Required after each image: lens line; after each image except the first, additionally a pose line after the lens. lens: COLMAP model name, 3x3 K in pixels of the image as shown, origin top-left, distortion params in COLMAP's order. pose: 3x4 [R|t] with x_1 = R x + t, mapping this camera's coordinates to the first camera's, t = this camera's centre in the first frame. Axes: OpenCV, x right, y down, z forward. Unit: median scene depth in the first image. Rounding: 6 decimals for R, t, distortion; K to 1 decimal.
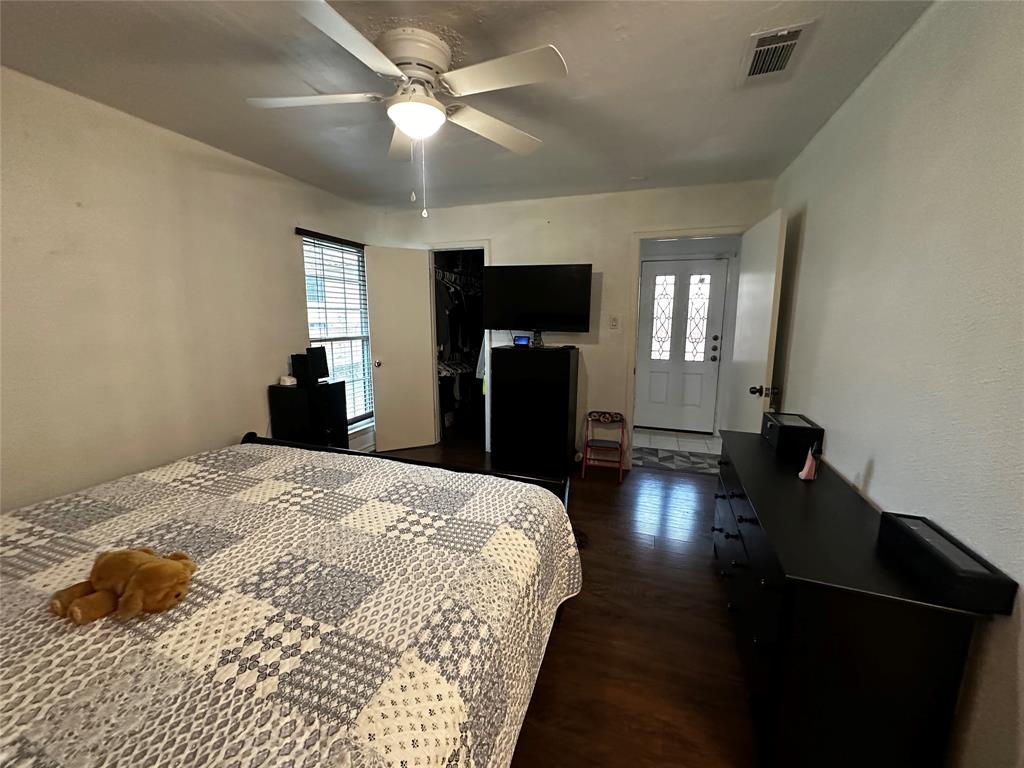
lens RADIAL K [[409.1, 0, 510.2], [0, 409.1, 383.7], [0, 0, 1]] dist [-0.003369, 0.001150]
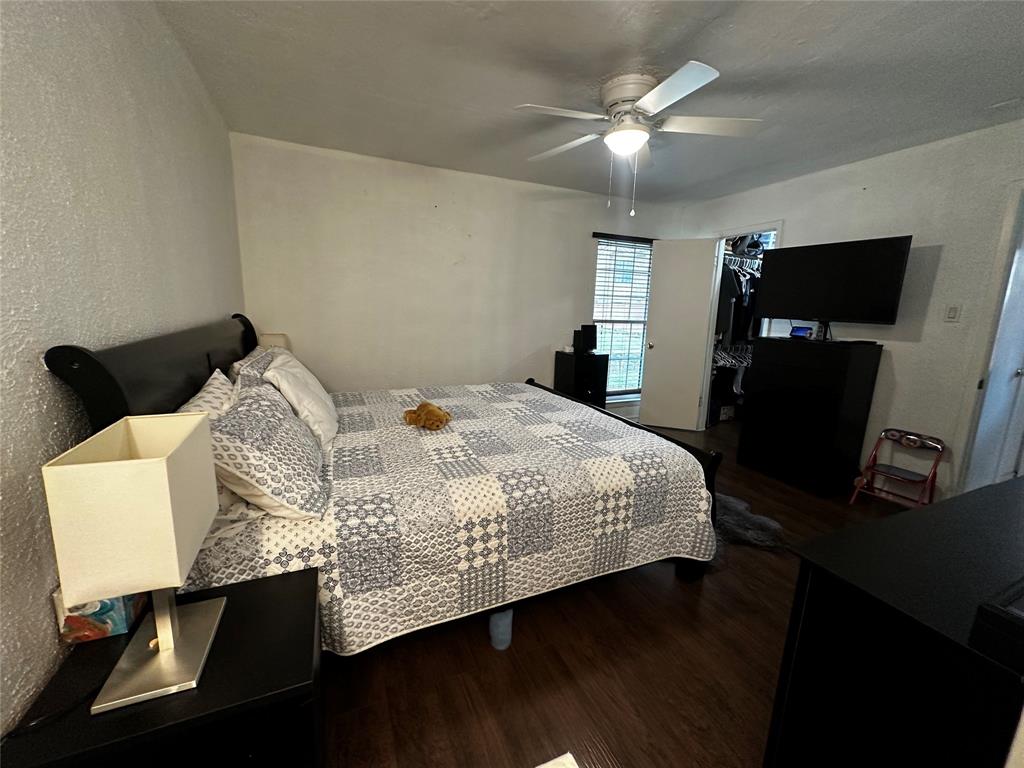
lens RADIAL K [[409.6, 0, 511.2], [0, 409.6, 382.7], [0, 0, 1]] dist [-0.002965, 0.000275]
pose [[0.685549, 0.146034, -0.713230, 0.252616], [-0.139184, 0.987895, 0.068489, 0.030620], [0.714598, 0.052317, 0.697576, -0.054267]]
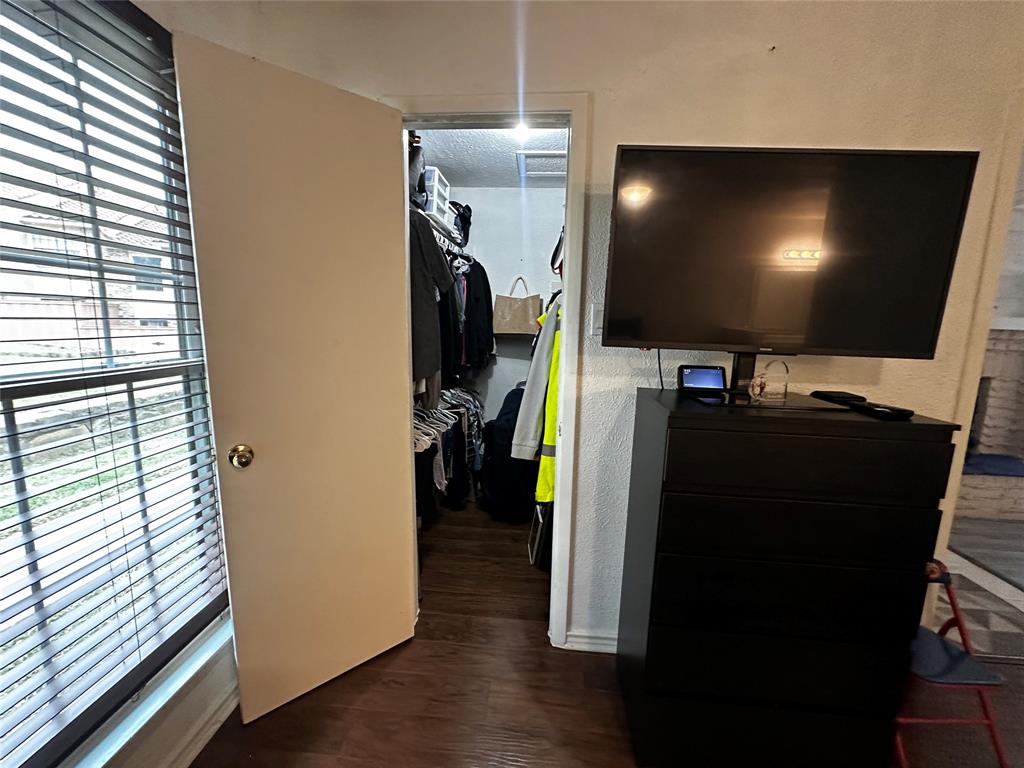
lens RADIAL K [[401.3, 0, 513.0], [0, 401.3, 382.2], [0, 0, 1]] dist [-0.001529, 0.000098]
pose [[0.963557, -0.029790, 0.265839, -0.227783], [0.030259, 0.999539, 0.002334, -0.109302], [-0.265786, 0.005796, 0.964015, 0.723129]]
